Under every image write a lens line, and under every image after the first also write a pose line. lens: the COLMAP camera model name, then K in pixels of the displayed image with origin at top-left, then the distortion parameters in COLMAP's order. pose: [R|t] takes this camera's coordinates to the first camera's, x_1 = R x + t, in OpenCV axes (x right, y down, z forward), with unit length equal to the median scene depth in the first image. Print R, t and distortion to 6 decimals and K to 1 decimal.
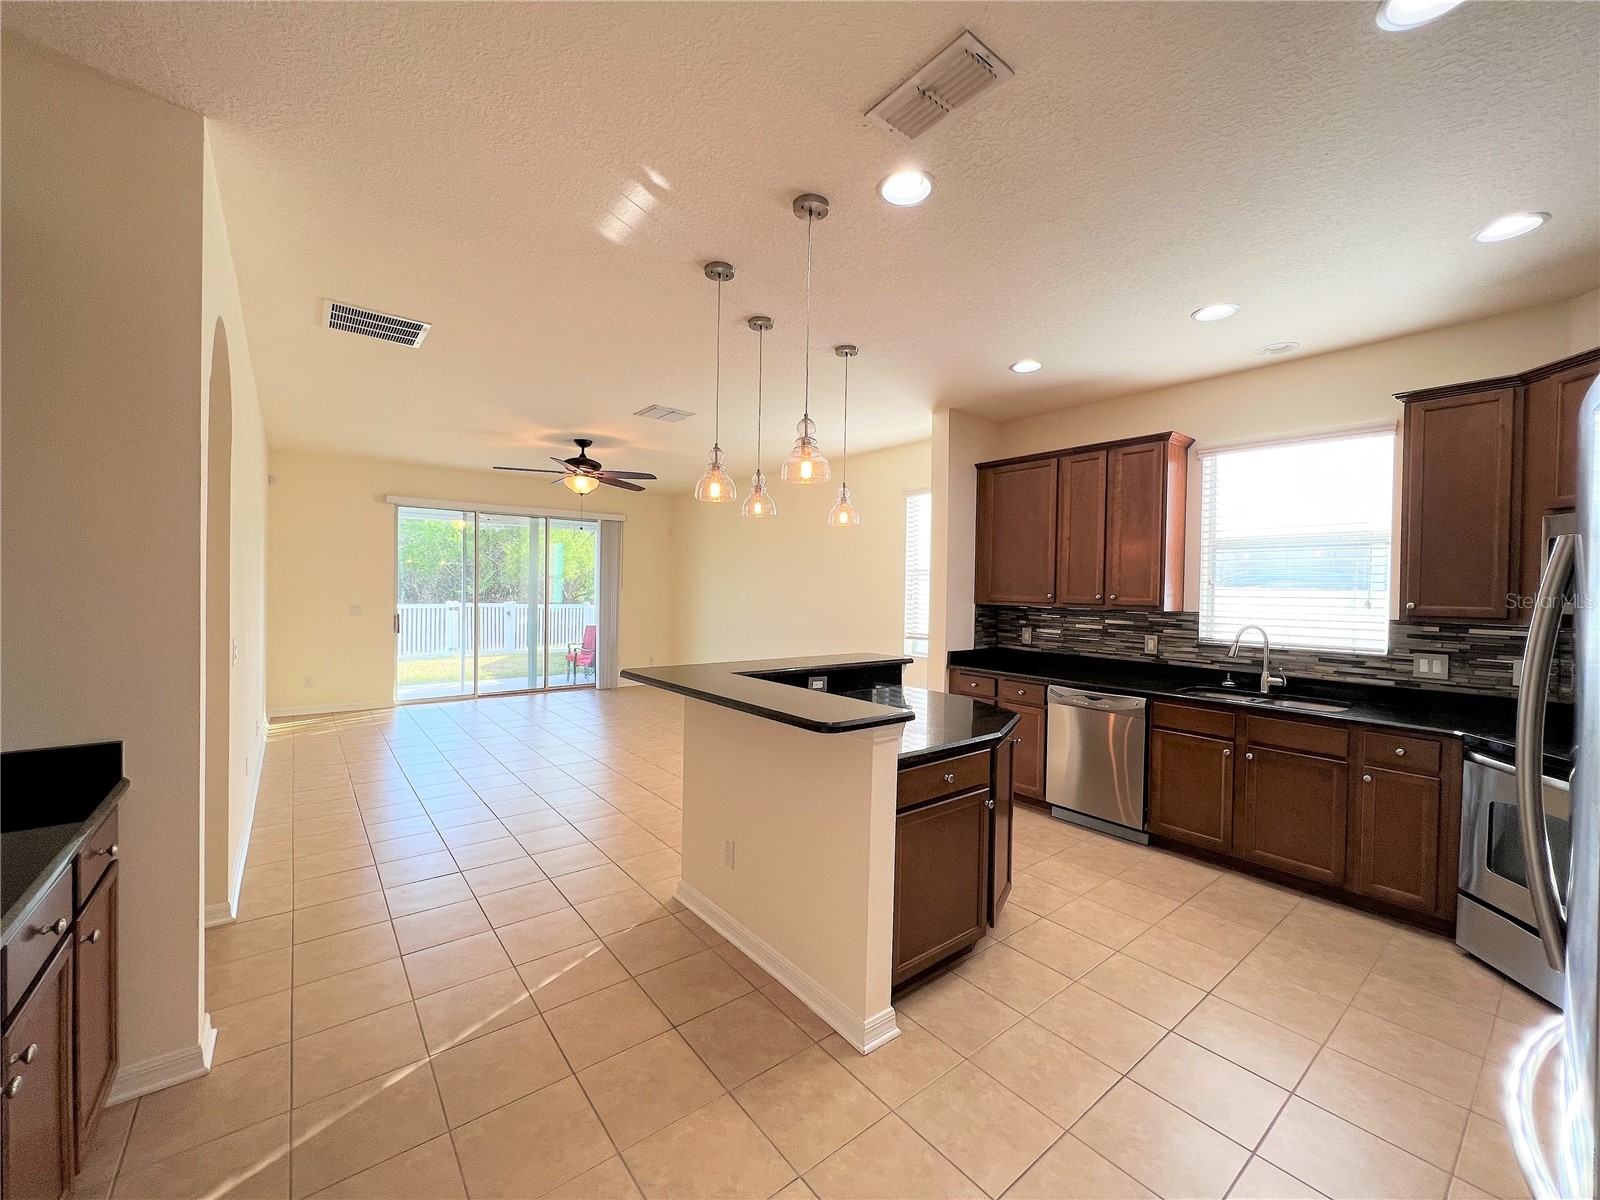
lens RADIAL K [[638.0, 0, 795.2], [0, 638.0, 597.3], [0, 0, 1]] dist [-0.001695, -0.000060]
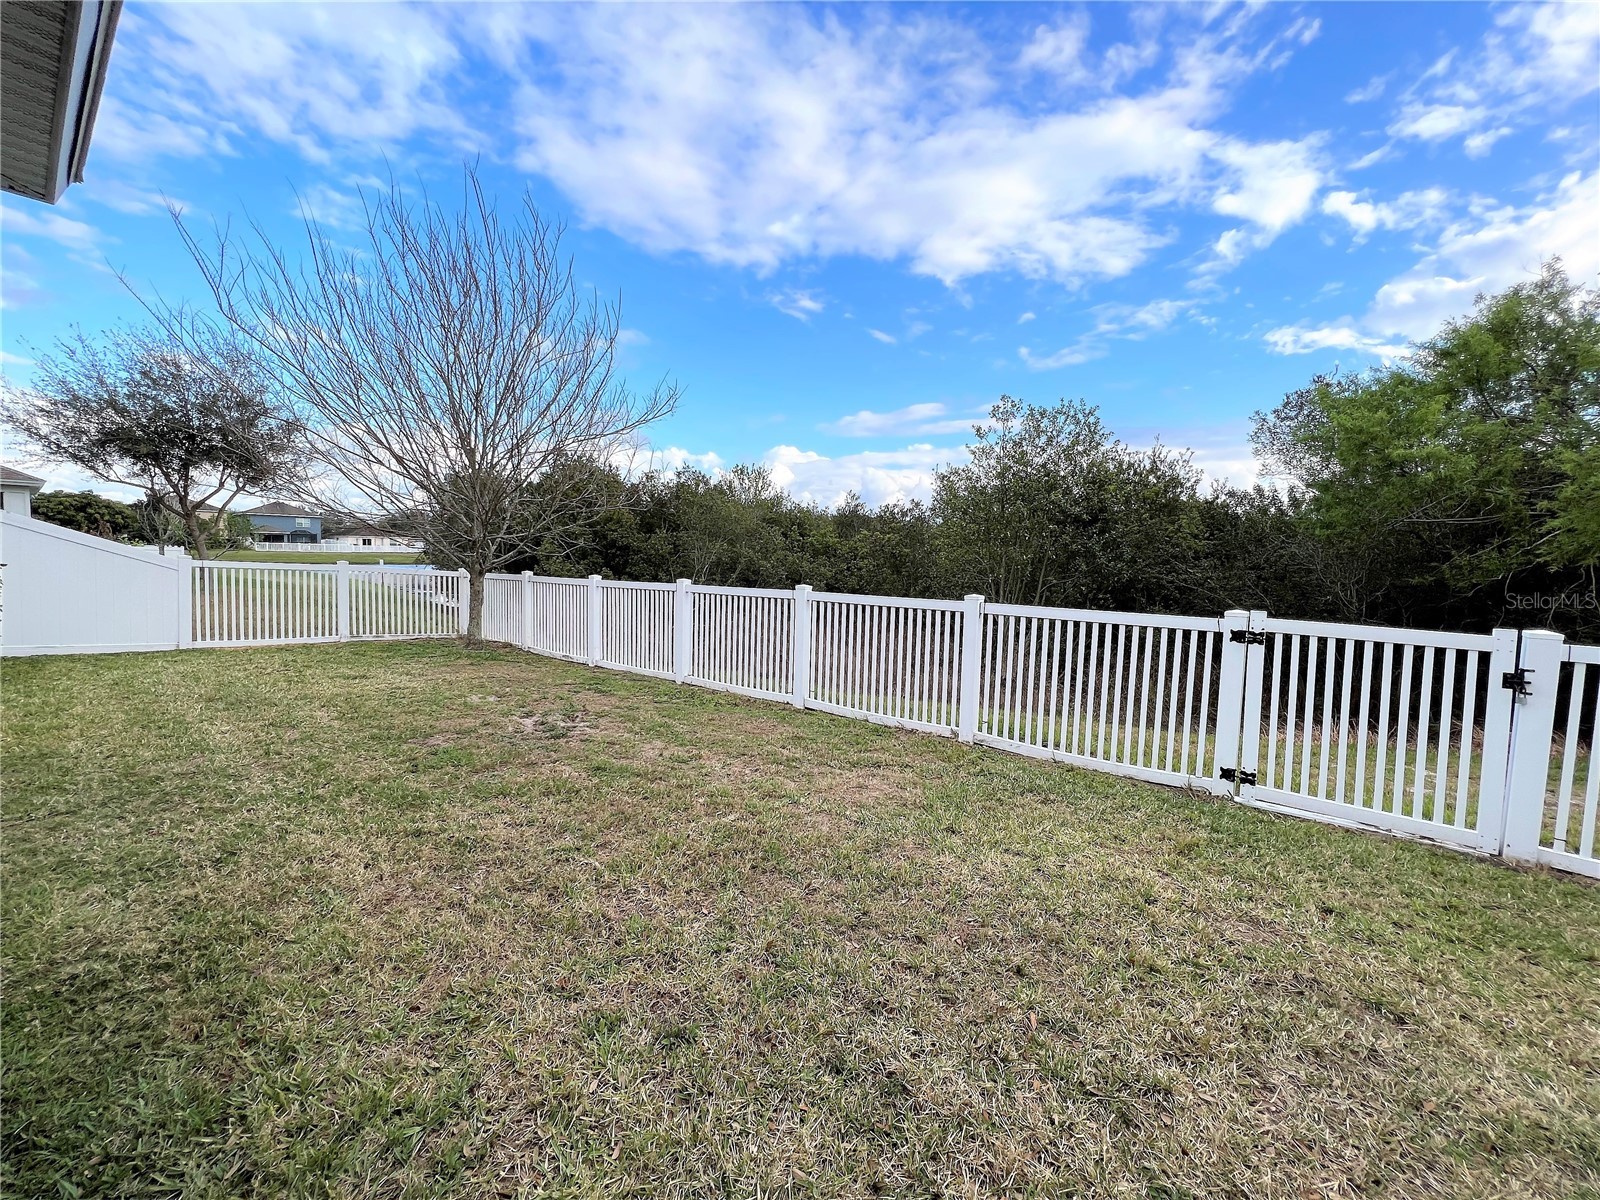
lens RADIAL K [[638.0, 0, 795.2], [0, 638.0, 597.3], [0, 0, 1]] dist [-0.001695, -0.000060]
pose [[0.221240, 0.051750, -0.973845, -1.144605], [-0.034617, 0.998378, 0.045190, -0.022810], [0.974605, 0.023714, 0.222673, 2.783376]]
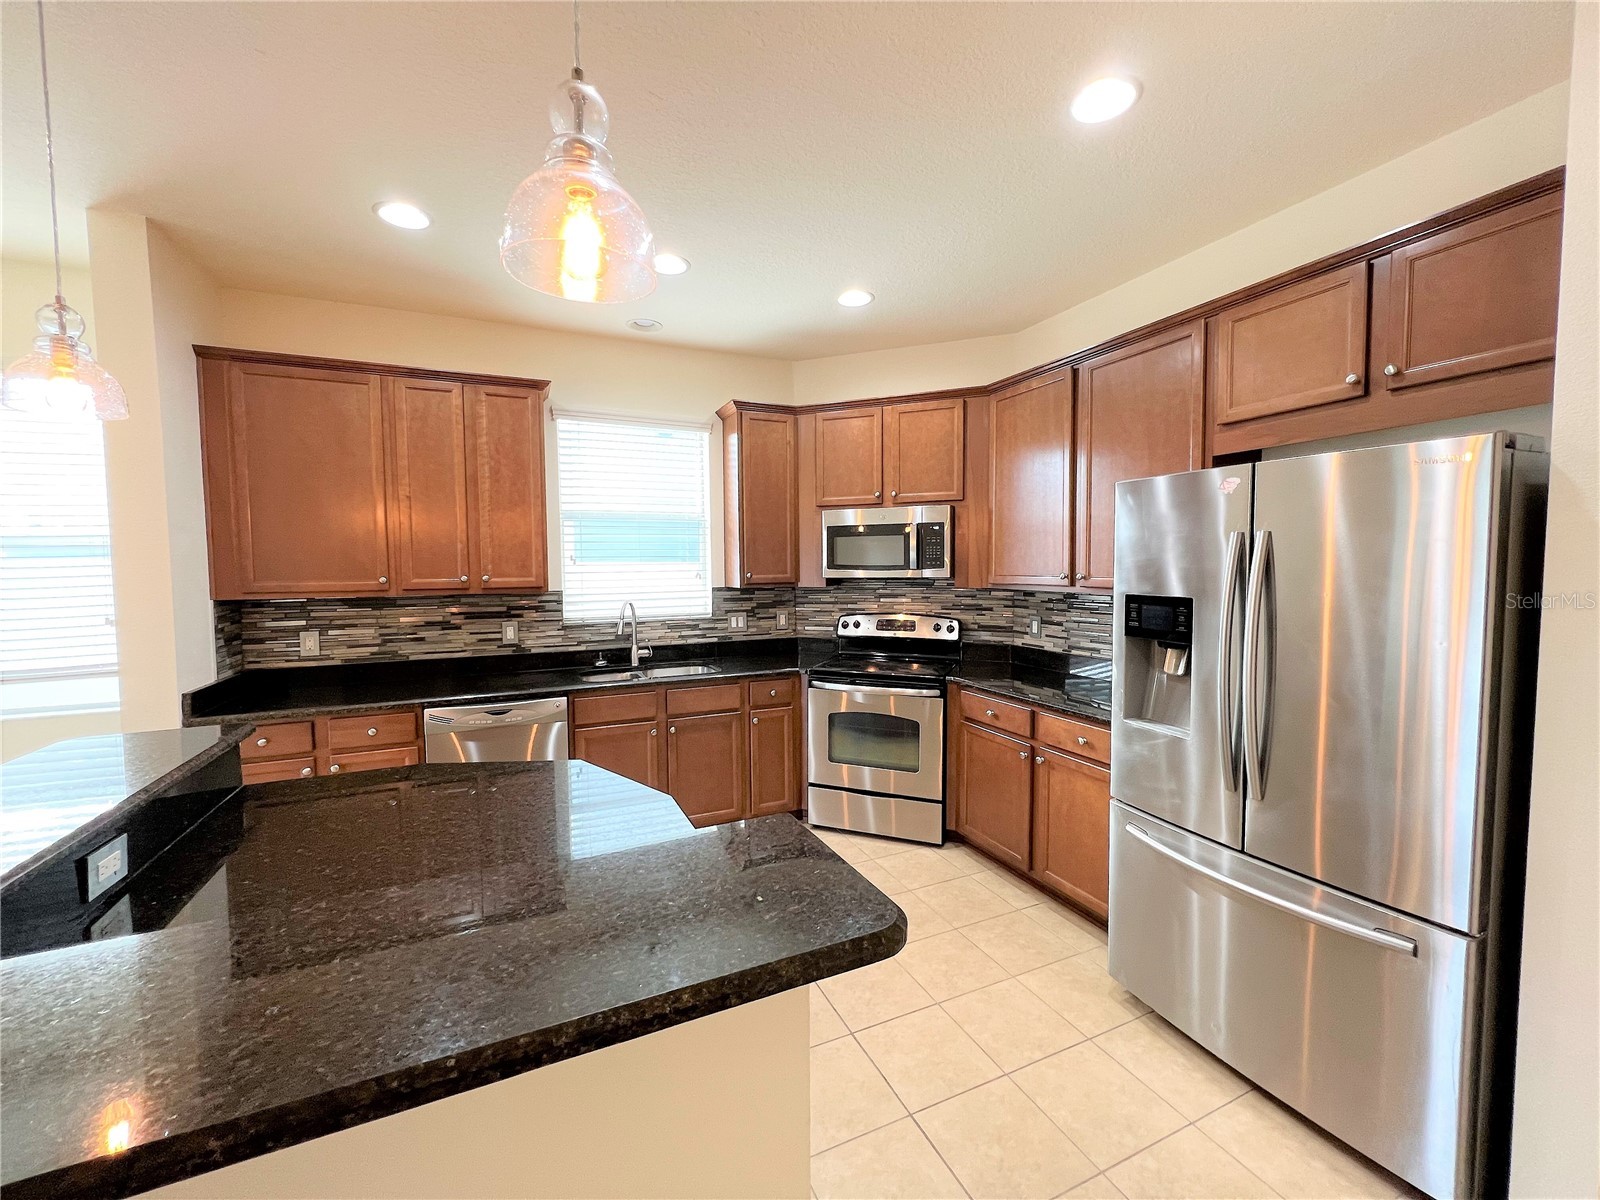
lens RADIAL K [[635.4, 0, 793.7], [0, 635.4, 600.9], [0, 0, 1]] dist [-0.008100, -0.000194]
pose [[0.245562, -0.077115, 0.966309, -0.159918], [0.028468, 0.996975, 0.072328, -0.018216], [-0.968963, 0.009748, 0.247014, 0.450884]]
